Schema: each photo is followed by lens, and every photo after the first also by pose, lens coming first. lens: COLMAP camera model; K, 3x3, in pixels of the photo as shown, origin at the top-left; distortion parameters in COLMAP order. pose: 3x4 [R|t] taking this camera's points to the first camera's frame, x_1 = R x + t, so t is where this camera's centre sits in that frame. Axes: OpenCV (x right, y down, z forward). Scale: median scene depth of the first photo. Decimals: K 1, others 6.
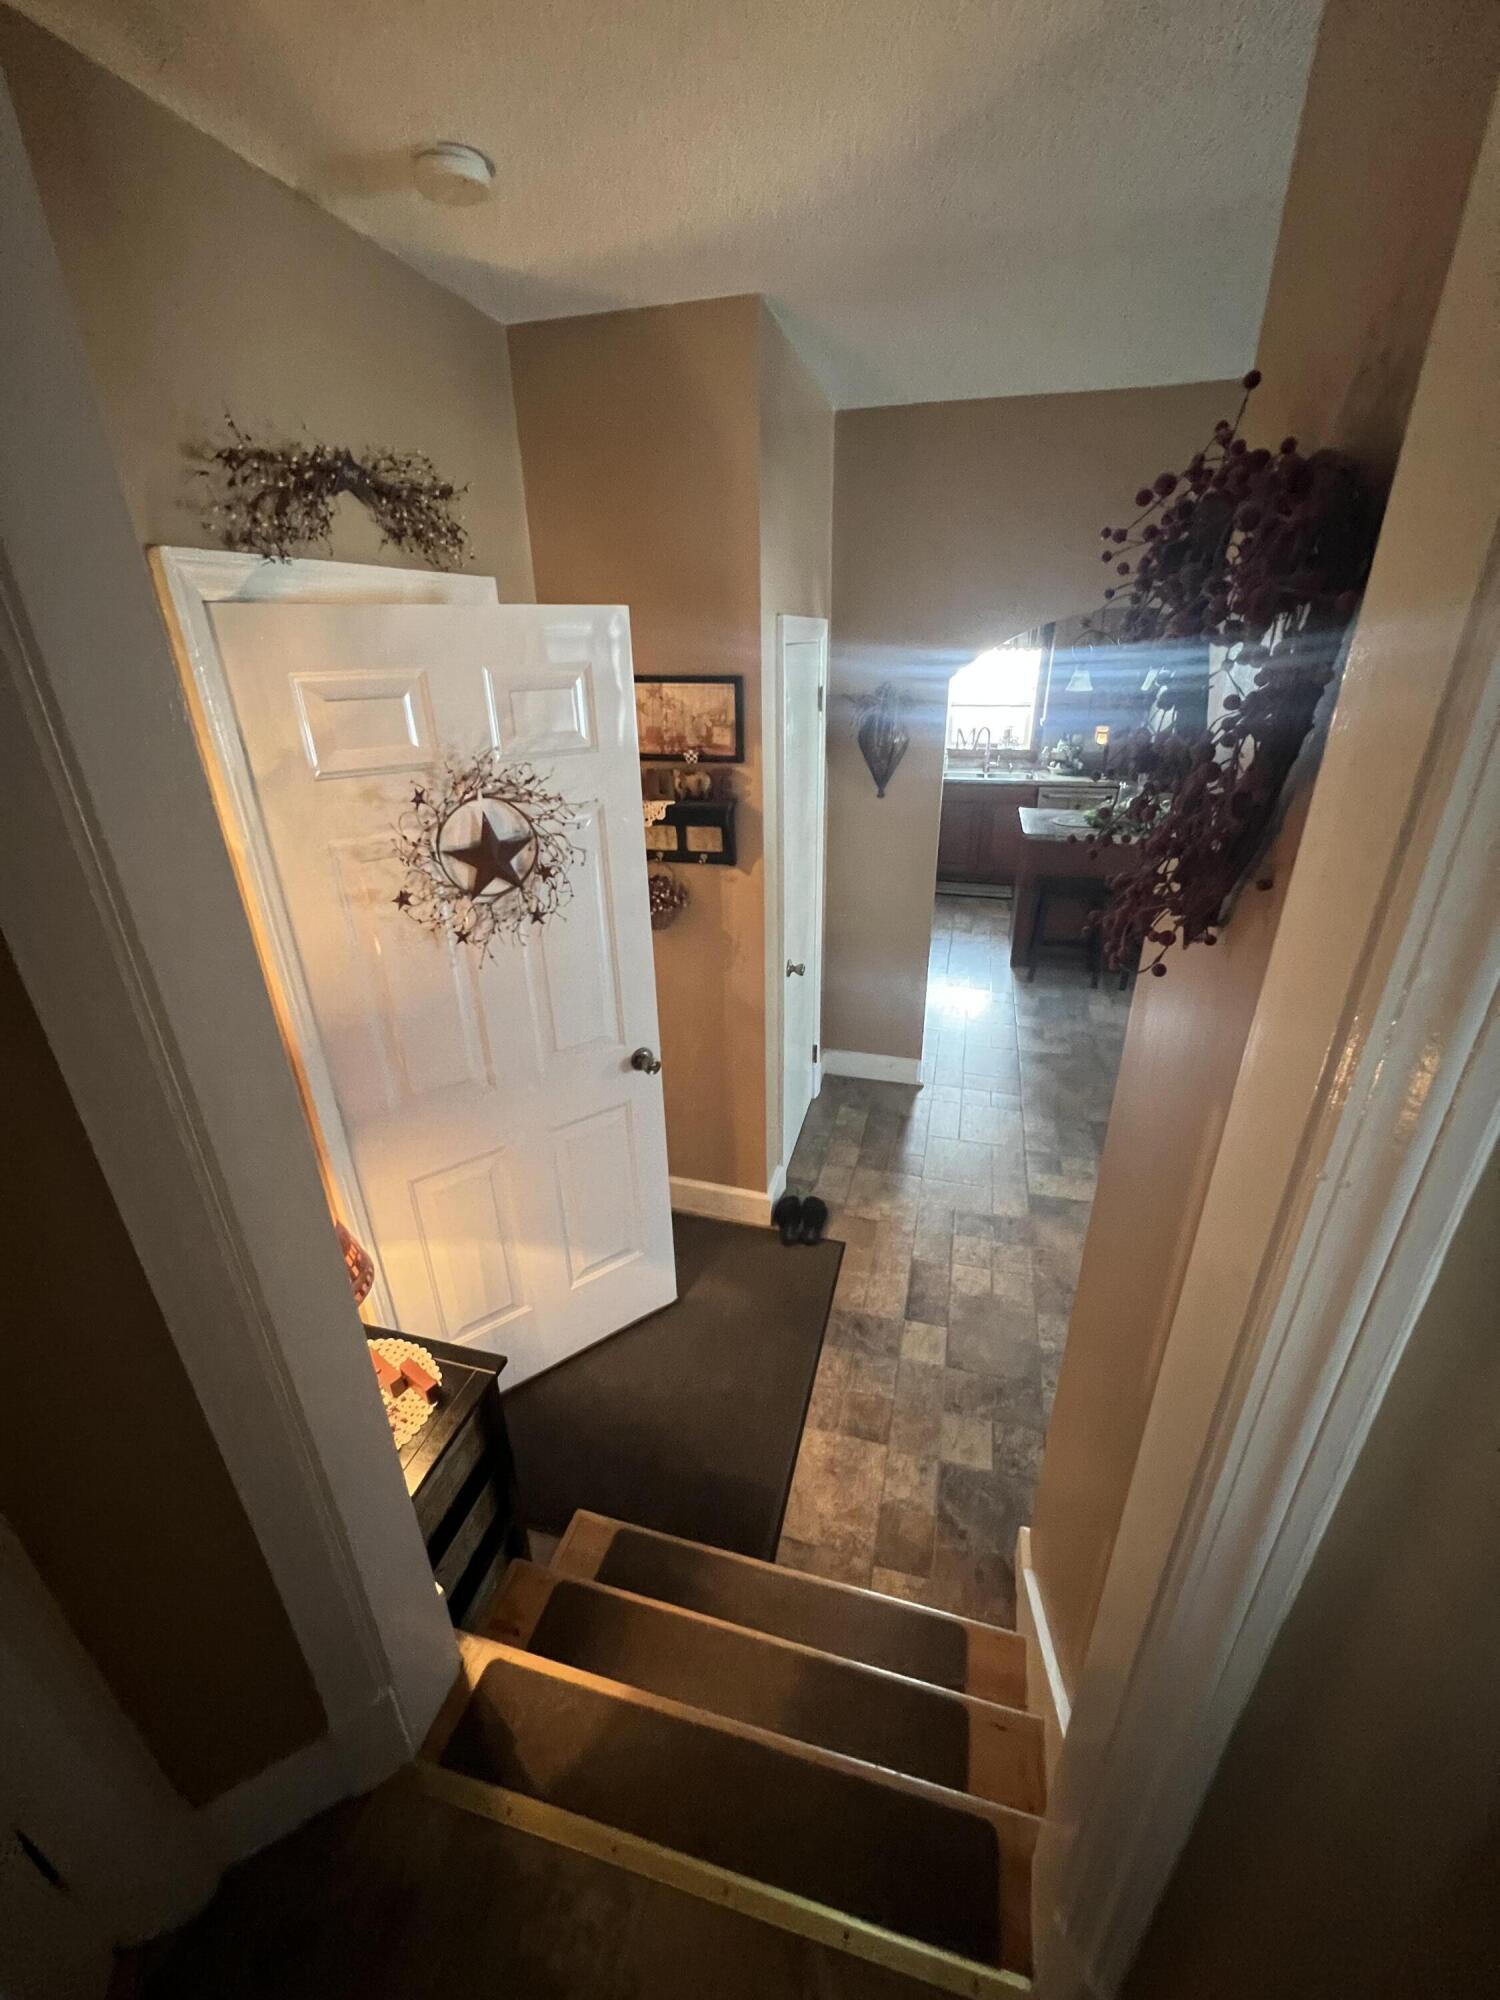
lens RADIAL K [[801.1, 0, 748.4], [0, 801.1, 1004.5], [0, 0, 1]] dist [0.001304, -0.000303]
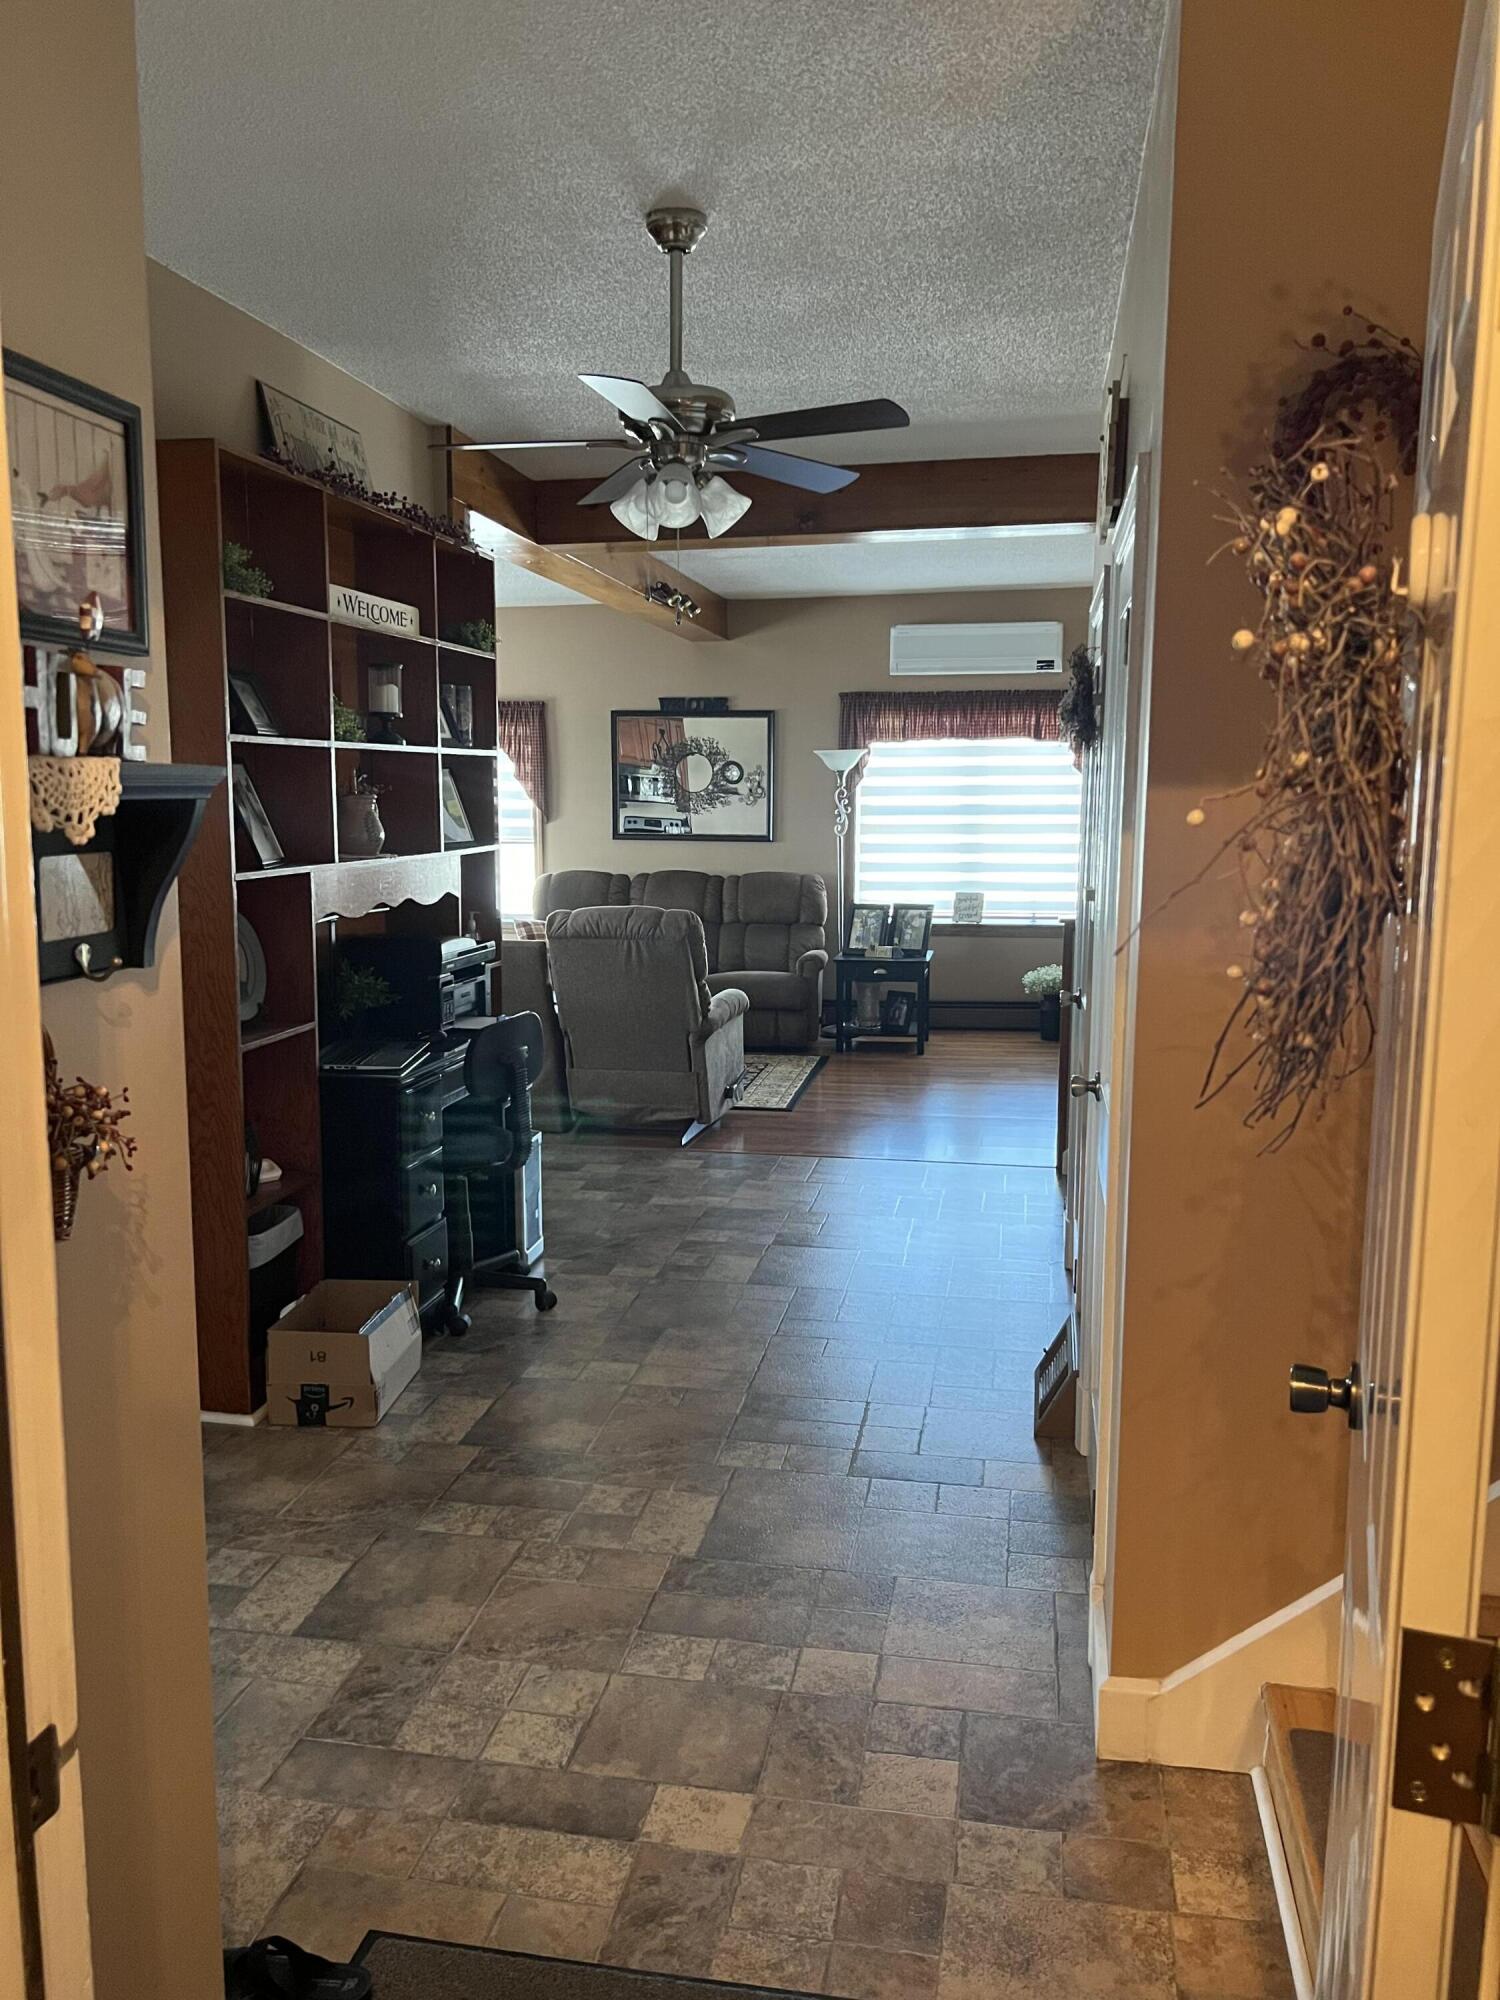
lens RADIAL K [[1560.5, 0, 752.4], [0, 1560.5, 1003.3], [0, 0, 1]] dist [0.010863, 0.001259]
pose [[-0.100092, -0.128253, 0.986678, -0.704162], [0.412666, 0.896994, 0.158457, -0.168017], [-0.905366, 0.423029, -0.036856, 0.856863]]
